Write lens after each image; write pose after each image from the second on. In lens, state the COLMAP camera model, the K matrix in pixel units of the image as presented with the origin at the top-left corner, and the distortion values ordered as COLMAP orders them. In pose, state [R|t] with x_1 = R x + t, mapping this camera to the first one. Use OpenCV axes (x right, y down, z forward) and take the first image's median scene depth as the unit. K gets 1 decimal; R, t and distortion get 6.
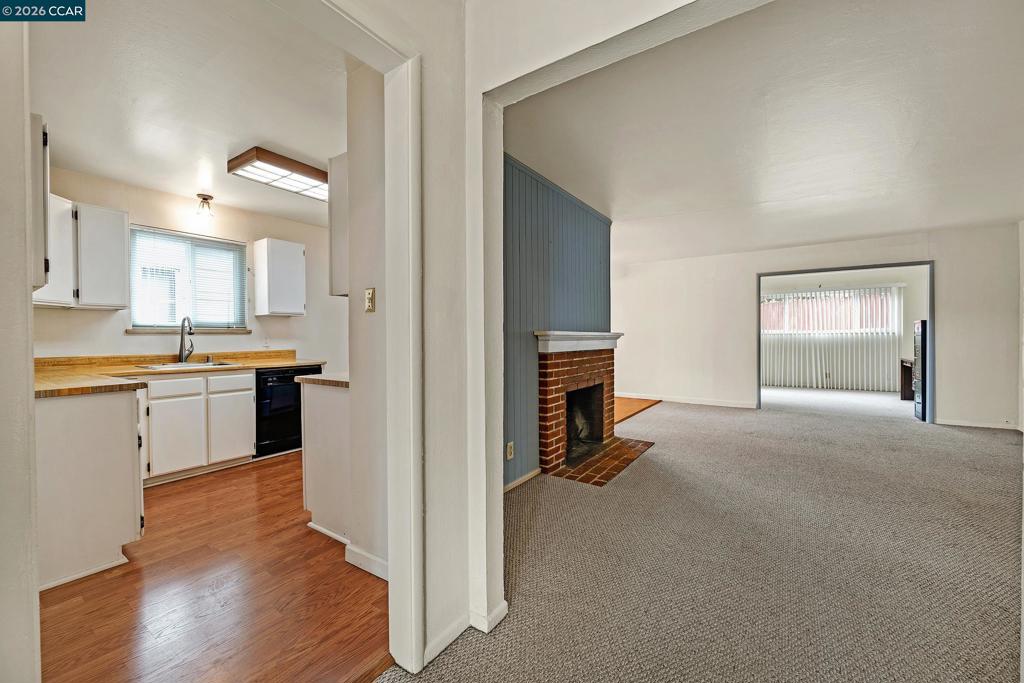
lens RADIAL K [[405.7, 0, 511.8], [0, 405.7, 341.0], [0, 0, 1]] dist [-0.002799, -0.000342]
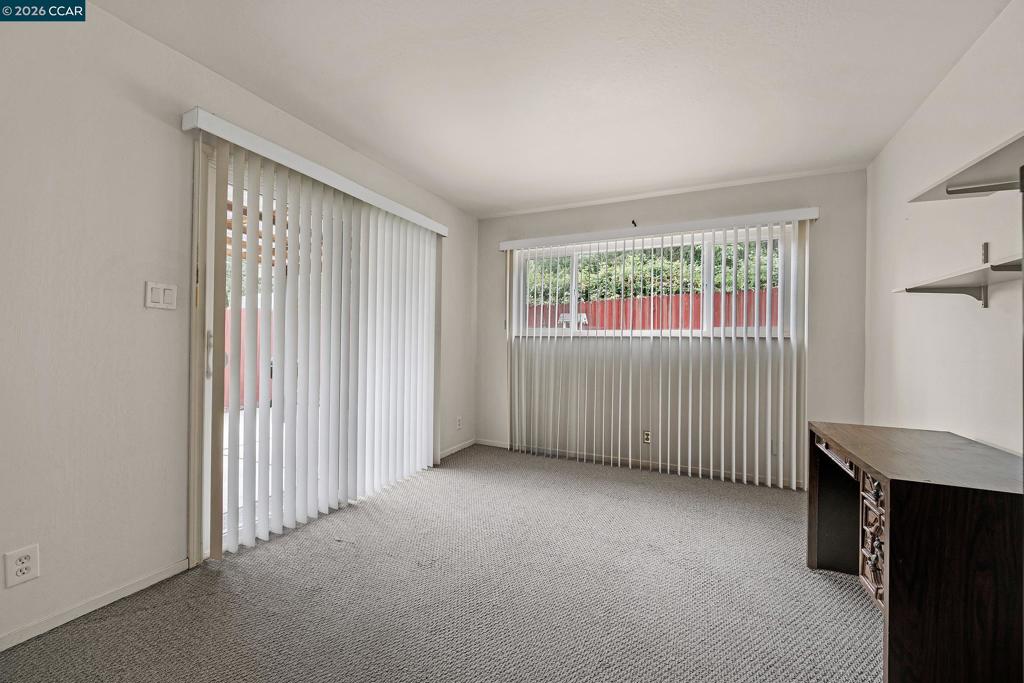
lens RADIAL K [[405.7, 0, 511.8], [0, 405.7, 341.0], [0, 0, 1]] dist [-0.002799, -0.000342]
pose [[0.987875, 0.010593, 0.154887, 1.177137], [-0.008859, 0.999890, -0.011876, -0.020584], [-0.154996, 0.010360, 0.987861, 1.243641]]
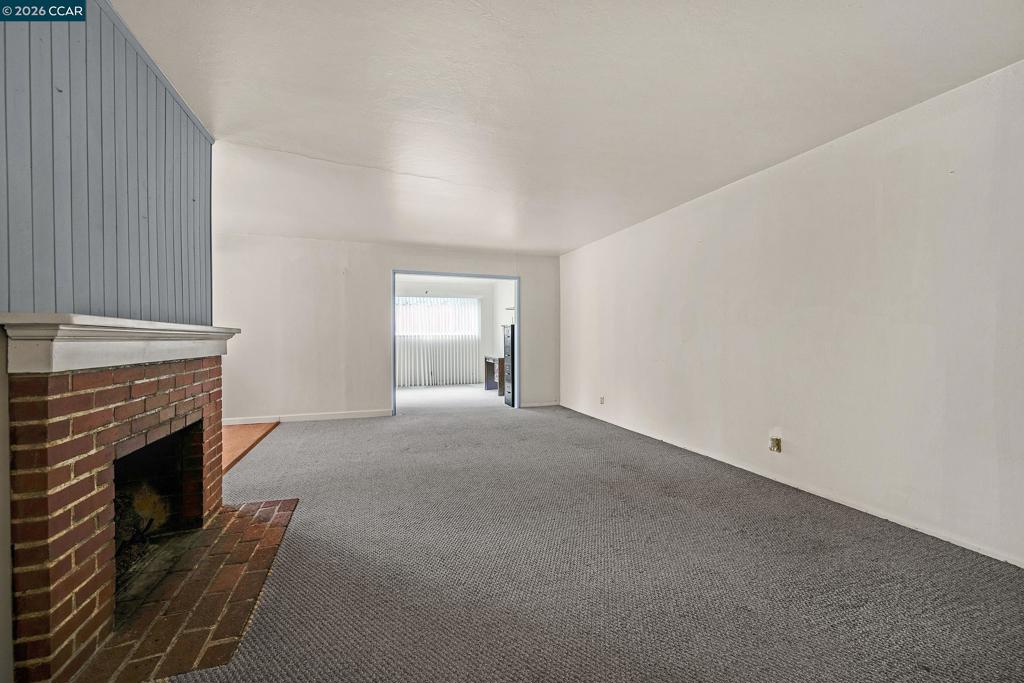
lens RADIAL K [[405.7, 0, 511.8], [0, 405.7, 341.0], [0, 0, 1]] dist [-0.002799, -0.000342]
pose [[0.593278, -0.001310, 0.804997, 0.033469], [0.006329, 0.999975, -0.003037, 0.002720], [-0.804973, 0.006897, 0.593271, 0.341224]]
